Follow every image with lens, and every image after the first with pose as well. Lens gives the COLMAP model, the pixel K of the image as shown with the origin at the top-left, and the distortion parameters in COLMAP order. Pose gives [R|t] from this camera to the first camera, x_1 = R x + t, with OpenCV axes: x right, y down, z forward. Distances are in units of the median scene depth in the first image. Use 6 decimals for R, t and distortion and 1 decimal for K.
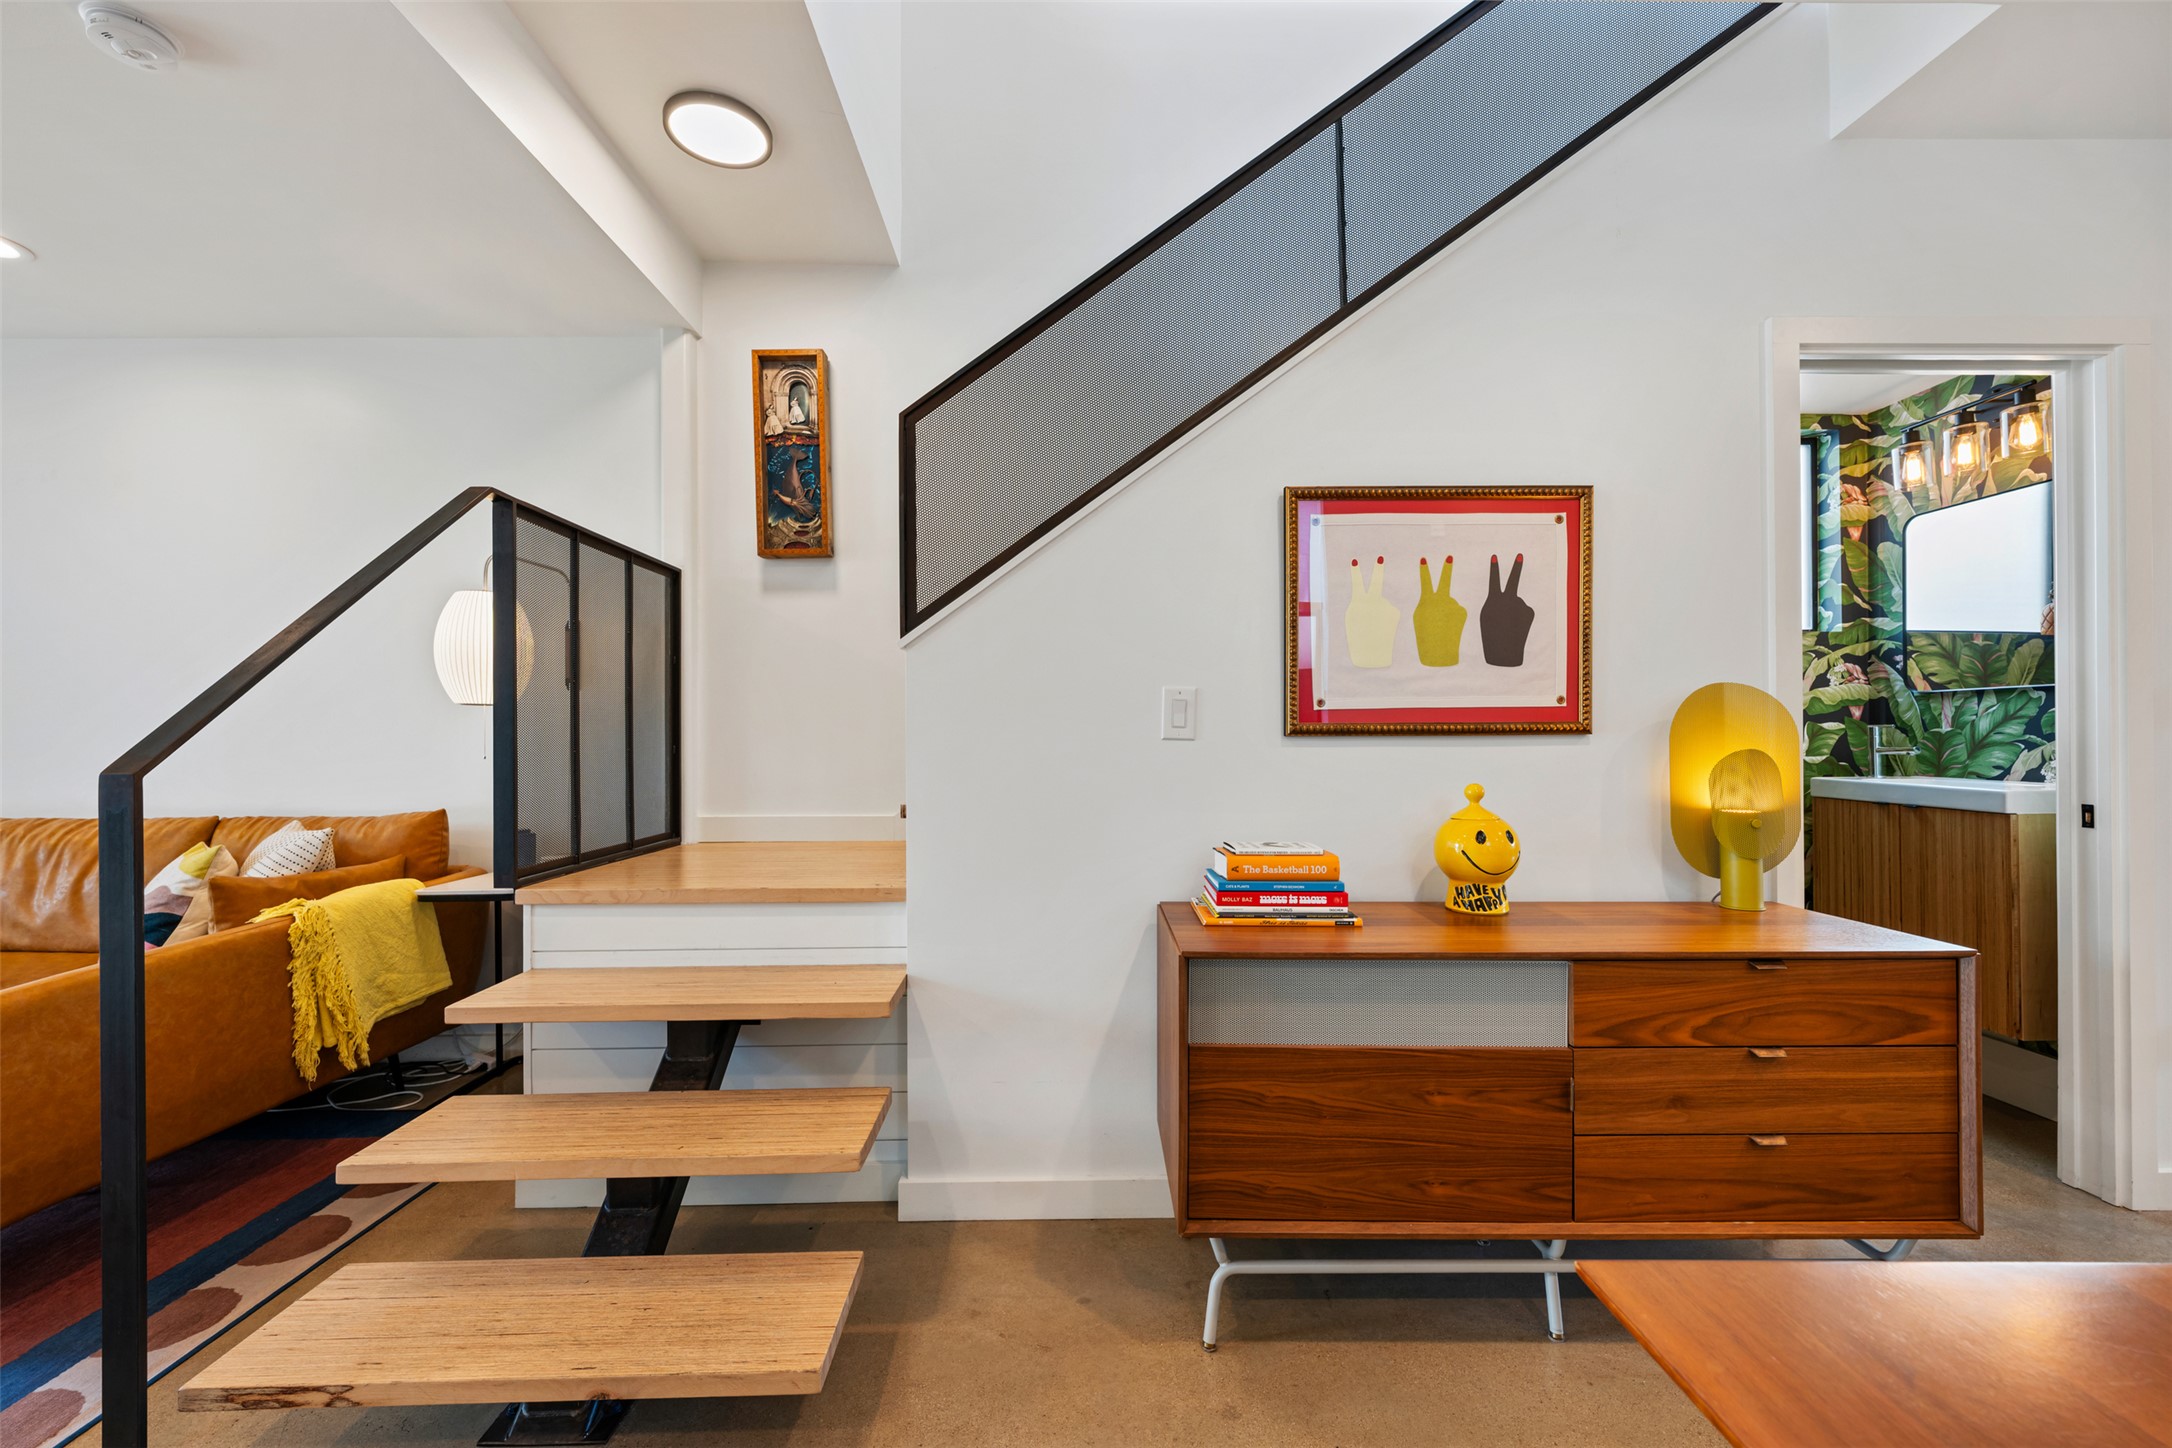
lens RADIAL K [[860.4, 0, 1082.9], [0, 860.4, 729.1], [0, 0, 1]] dist [-0.000118, -0.000266]
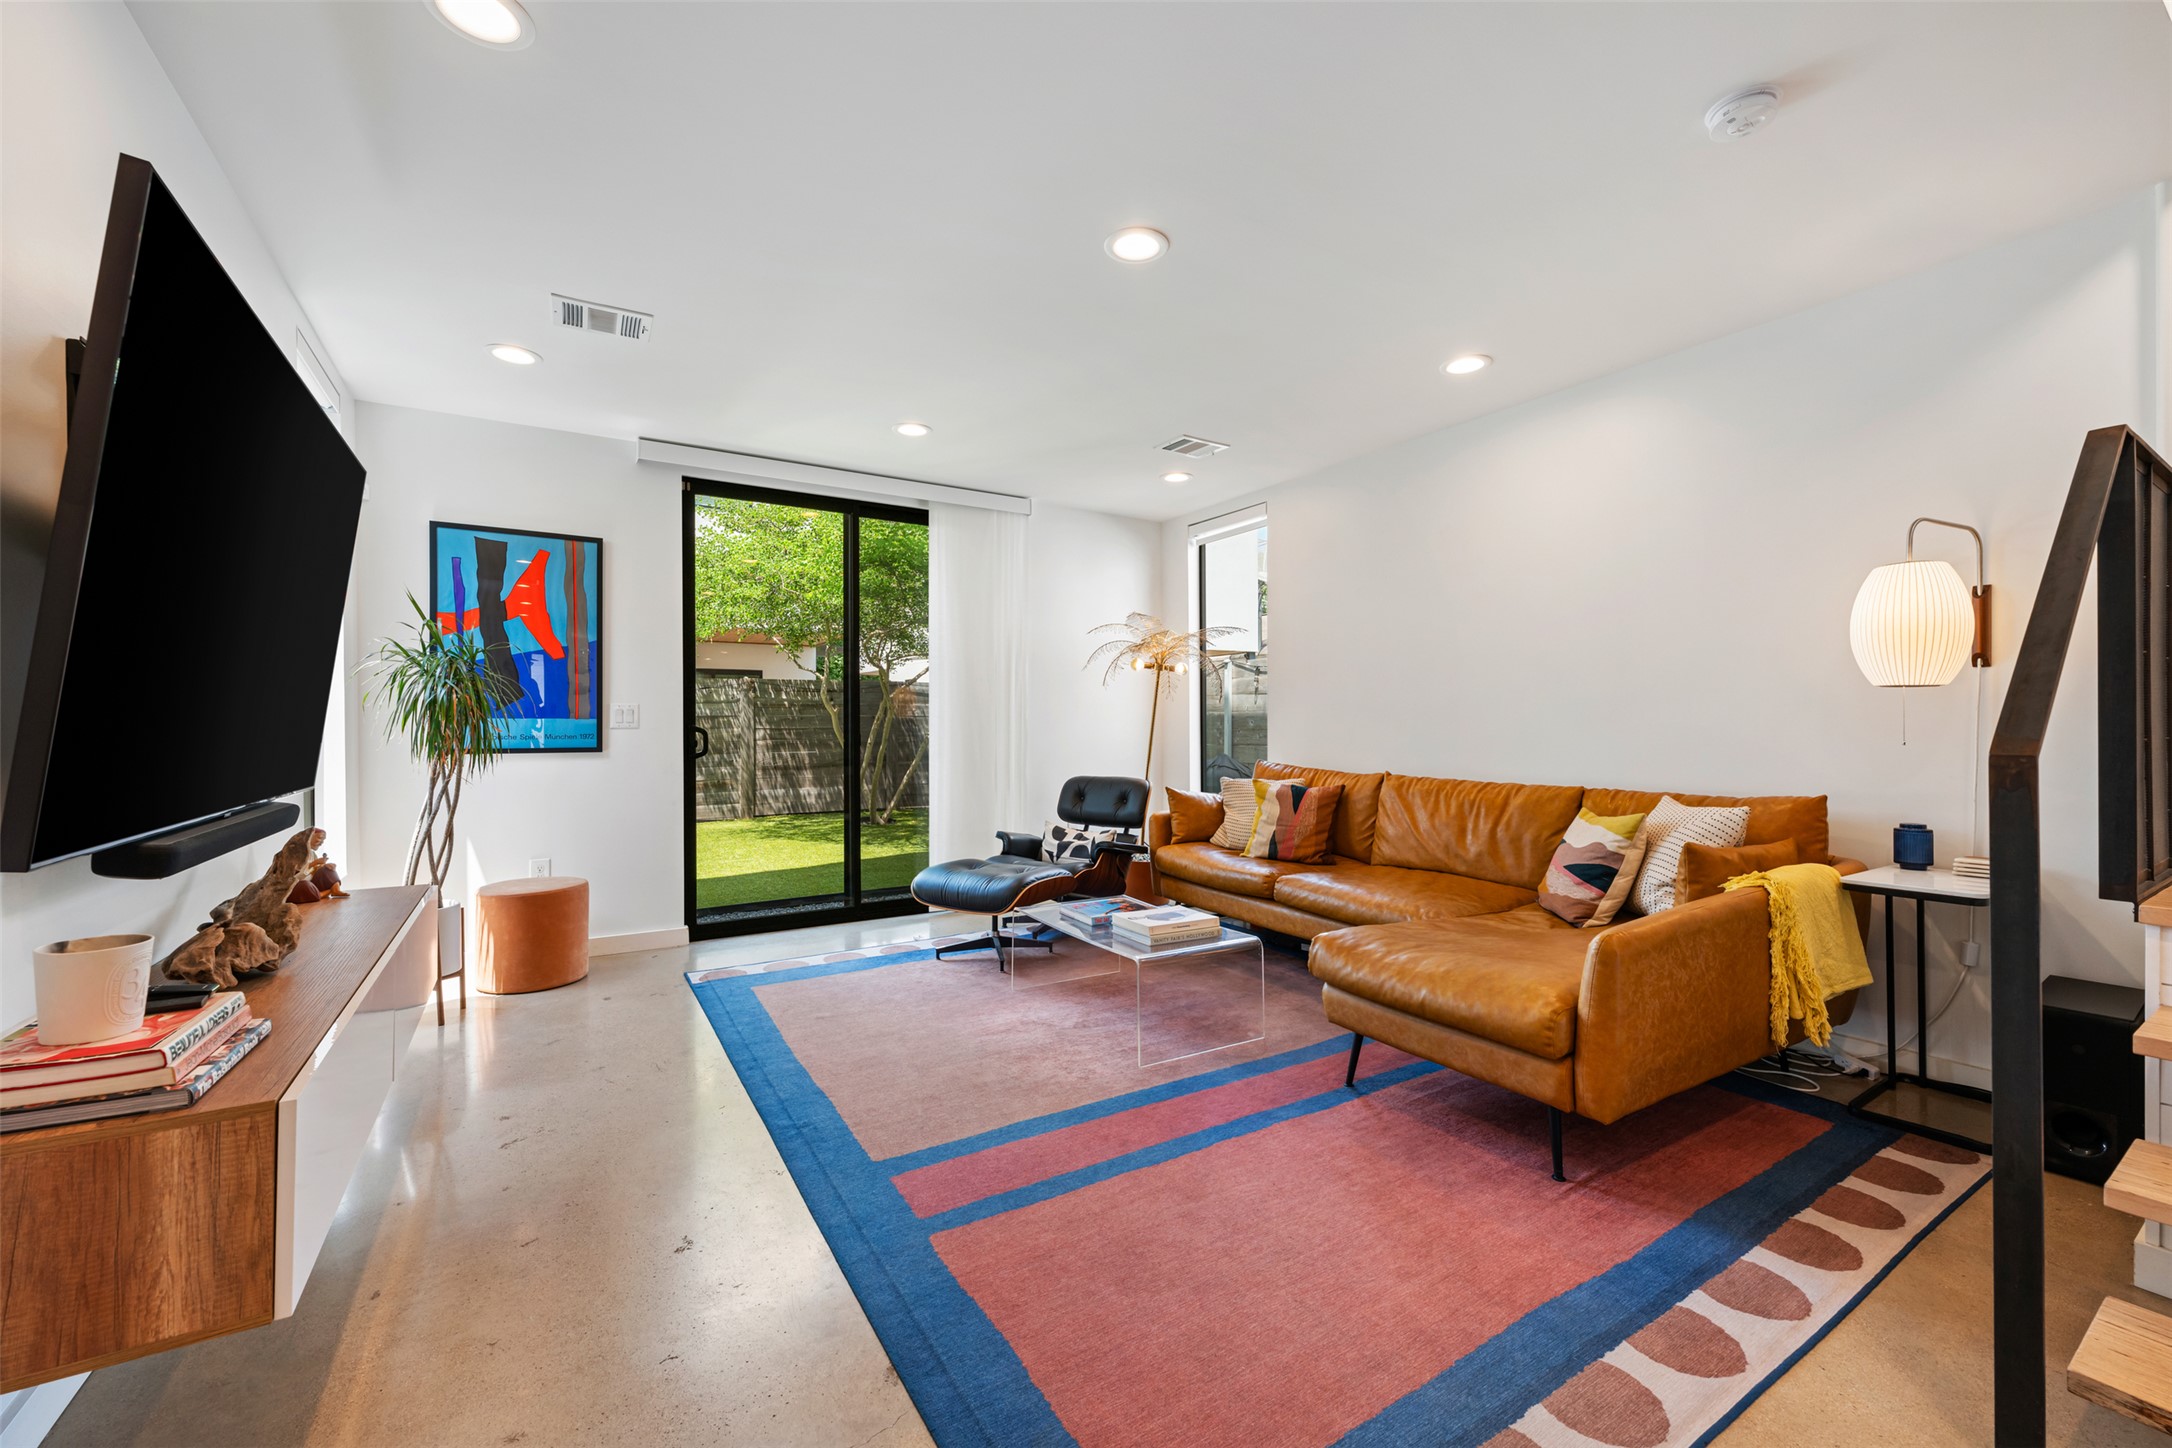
lens RADIAL K [[860.4, 0, 1085.6], [0, 860.4, 723.8], [0, 0, 1]] dist [-0.000118, -0.000266]
pose [[0.516788, 0.004924, -0.856099, -0.483542], [0.003727, 0.999961, 0.008001, 0.001648], [0.856105, -0.007326, 0.516749, -0.303451]]
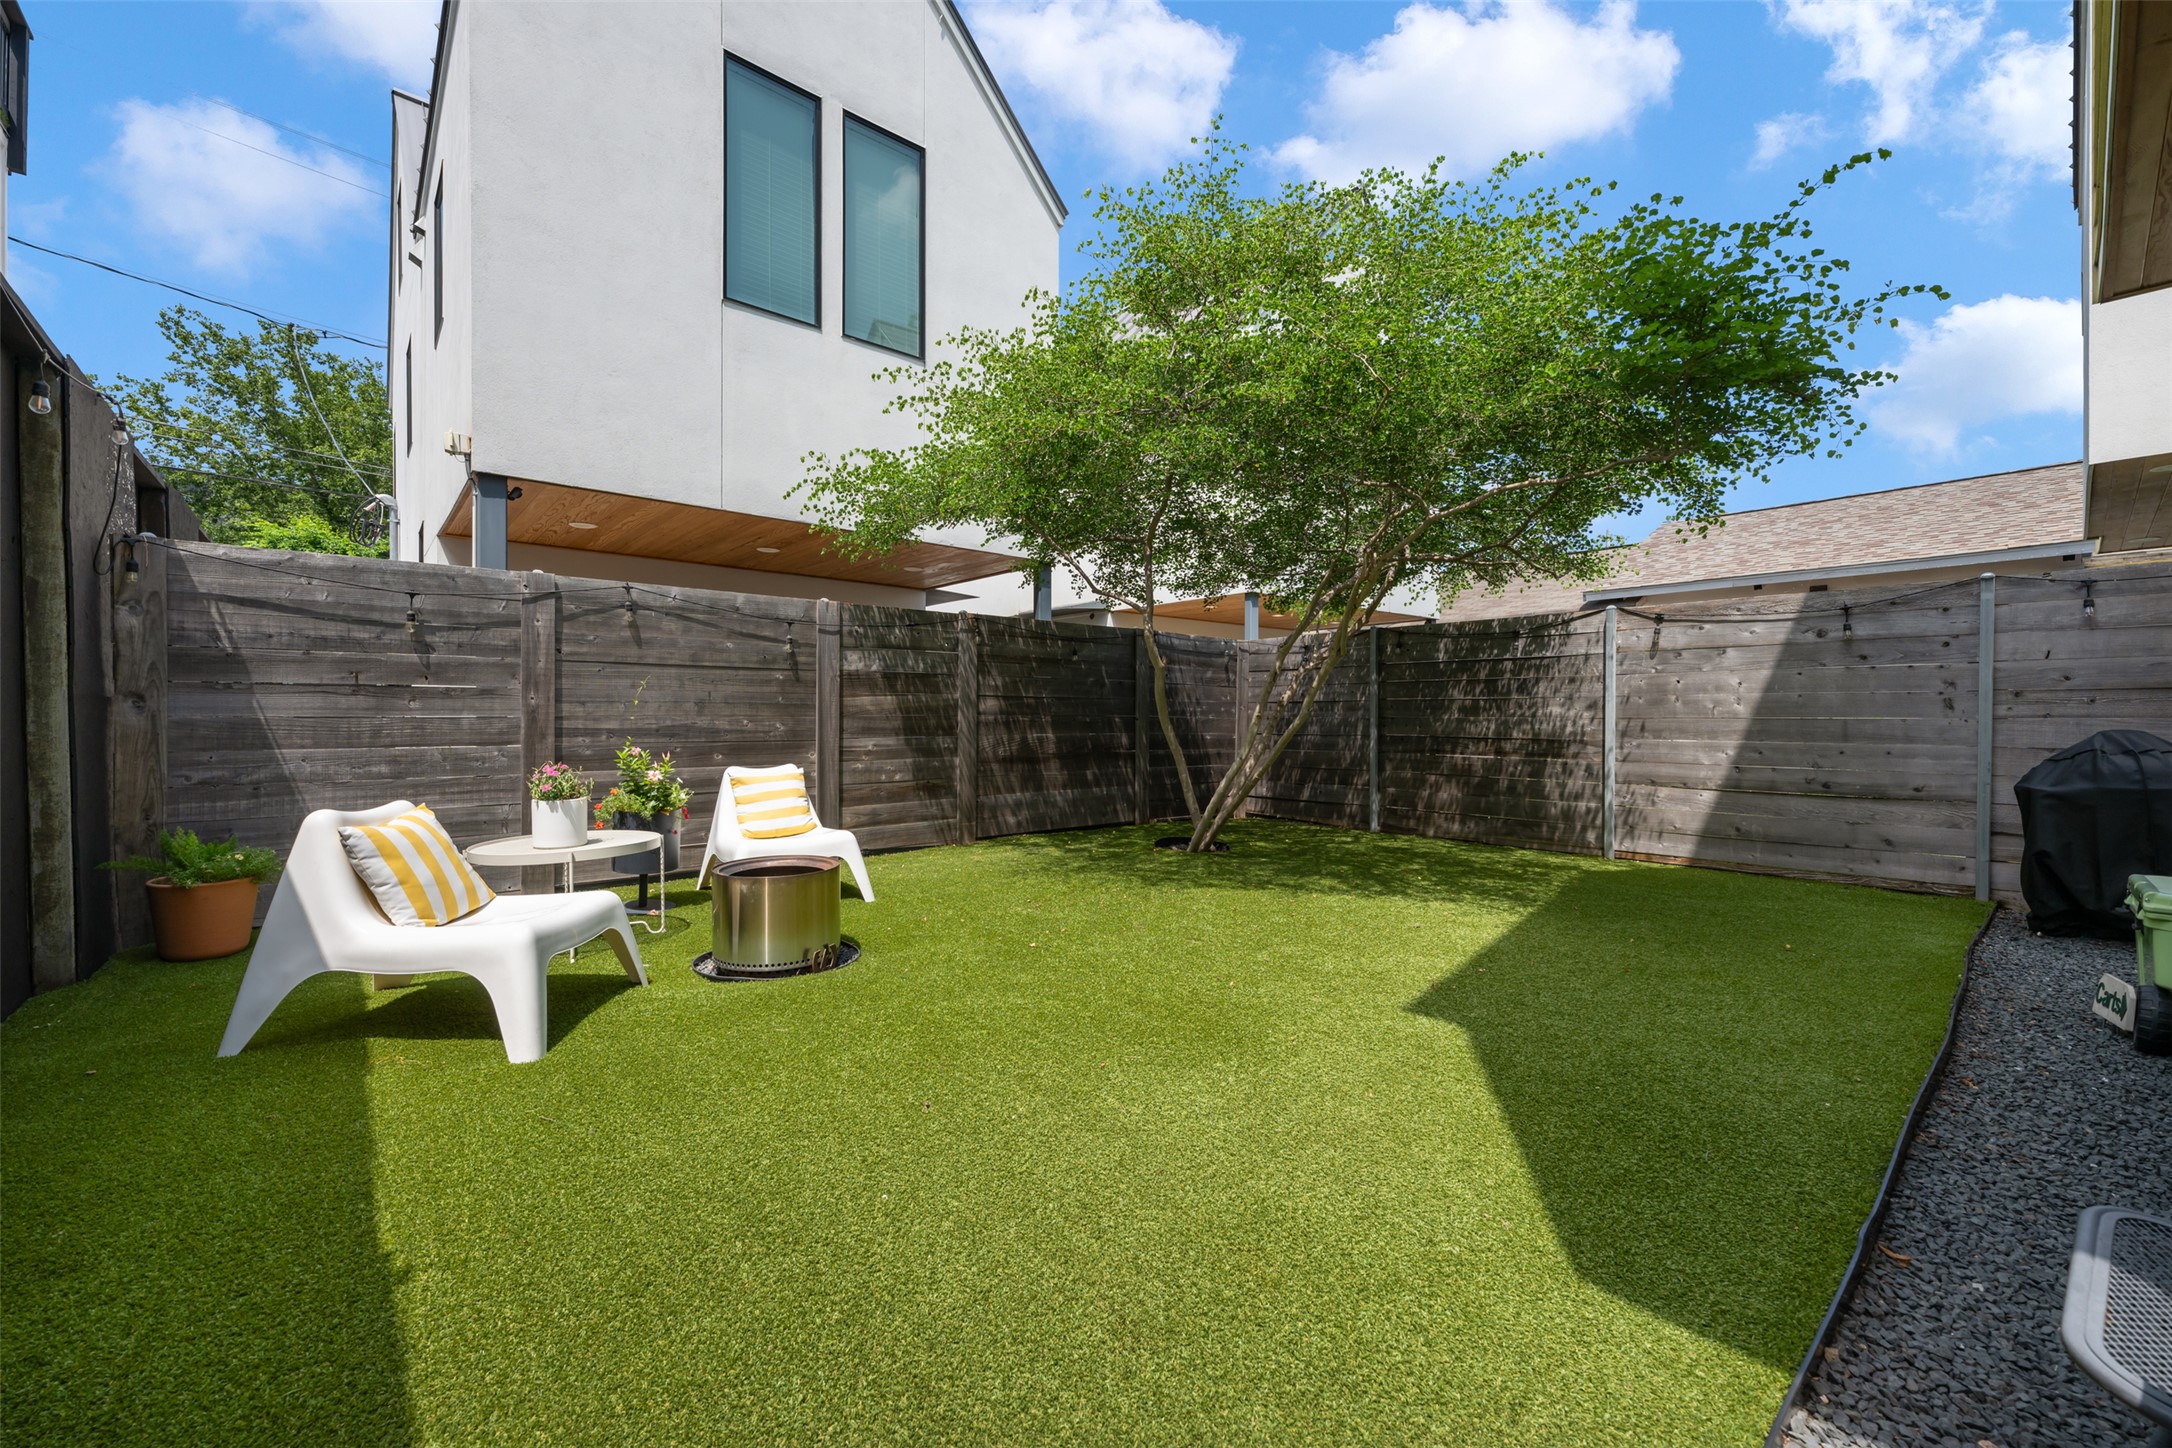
lens RADIAL K [[860.4, 0, 1080.6], [0, 860.4, 726.6], [0, 0, 1]] dist [-0.000118, -0.000266]
pose [[0.641002, 0.017565, -0.767338, -3.333052], [-0.001543, 0.999766, 0.021597, 0.118757], [0.767538, -0.012660, 0.640879, -1.083868]]
